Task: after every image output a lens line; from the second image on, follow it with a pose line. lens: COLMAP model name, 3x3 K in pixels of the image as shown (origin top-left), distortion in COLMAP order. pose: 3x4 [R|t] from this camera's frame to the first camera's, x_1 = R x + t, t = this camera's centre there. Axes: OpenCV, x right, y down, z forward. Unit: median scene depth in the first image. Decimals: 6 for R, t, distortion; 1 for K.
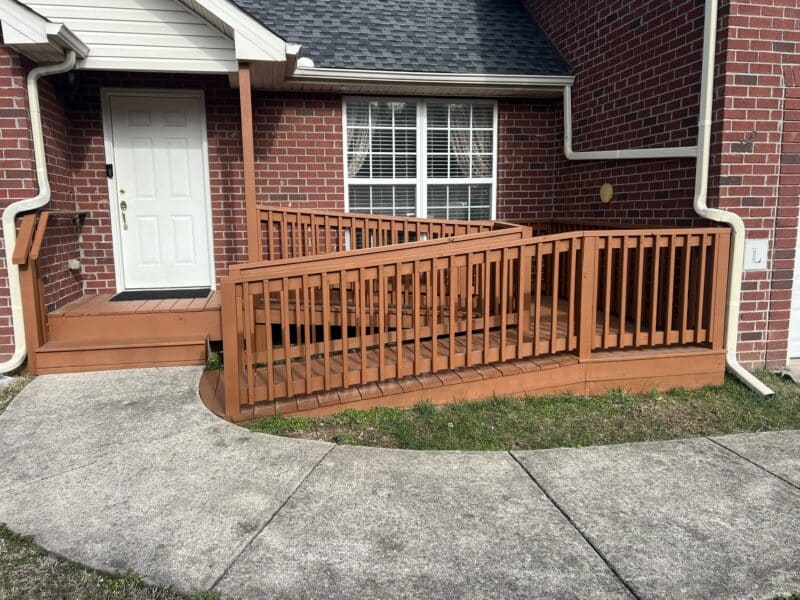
lens RADIAL K [[606.8, 0, 398.8], [0, 606.8, 301.7], [0, 0, 1]] dist [0.041930, -0.015272]
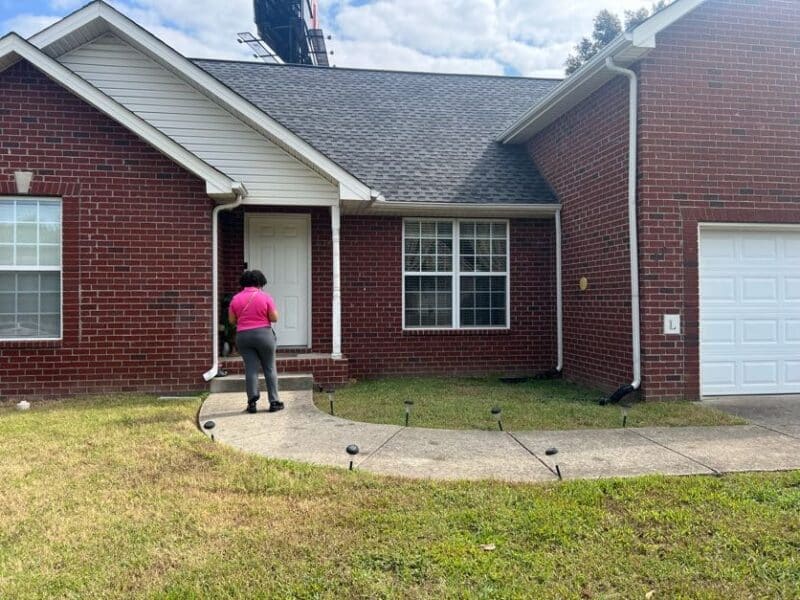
lens RADIAL K [[606.8, 0, 400.6], [0, 606.8, 298.3], [0, 0, 1]] dist [0.041930, -0.015272]
pose [[0.998393, 0.010695, -0.055648, -0.012729], [-0.018778, 0.988982, -0.146839, 0.074190], [0.053464, 0.147648, 0.987594, -0.431002]]
